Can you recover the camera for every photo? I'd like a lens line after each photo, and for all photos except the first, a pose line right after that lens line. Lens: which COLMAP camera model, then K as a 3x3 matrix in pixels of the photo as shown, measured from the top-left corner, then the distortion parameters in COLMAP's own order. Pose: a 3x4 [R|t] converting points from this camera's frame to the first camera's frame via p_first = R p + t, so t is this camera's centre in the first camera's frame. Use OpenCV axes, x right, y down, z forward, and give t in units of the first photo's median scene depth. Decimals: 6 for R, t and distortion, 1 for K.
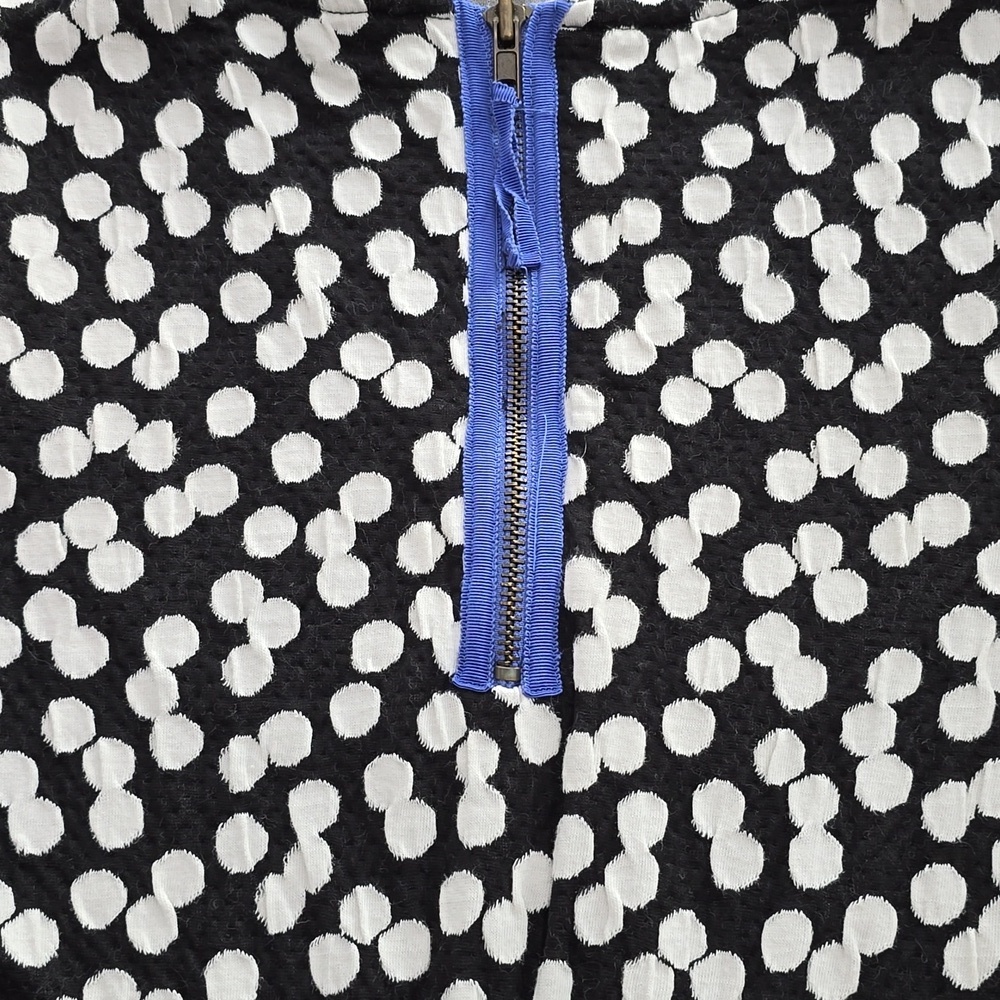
lens RADIAL K [[1412.5, 0, 498.6], [0, 1412.5, 524.7], [0, 0, 1]] dist [0.155213, -0.497663]
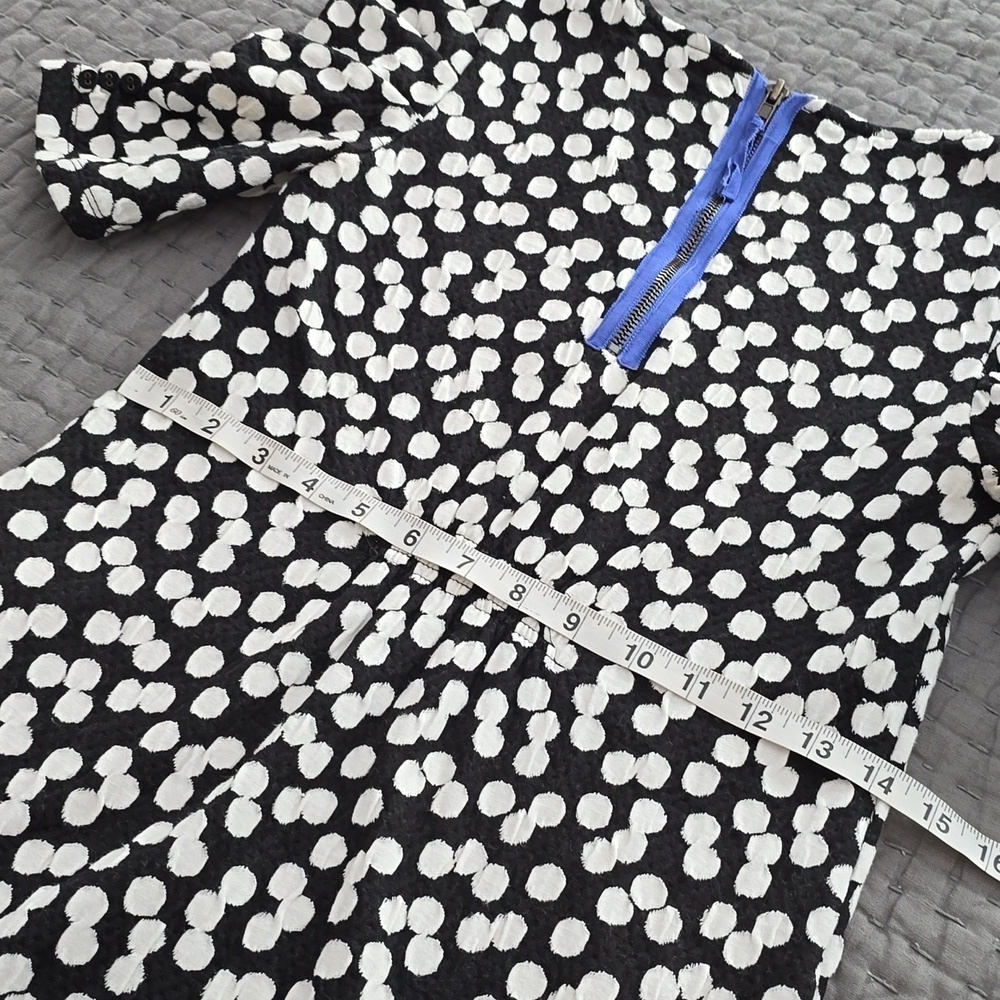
lens RADIAL K [[1412.5, 0, 498.6], [0, 1412.5, 524.7], [0, 0, 1]] dist [0.155213, -0.497663]
pose [[0.875119, 0.449115, -0.180173, 0.288352], [-0.481220, 0.846874, -0.226344, 0.736137], [0.050929, 0.284781, 0.957239, -0.629872]]
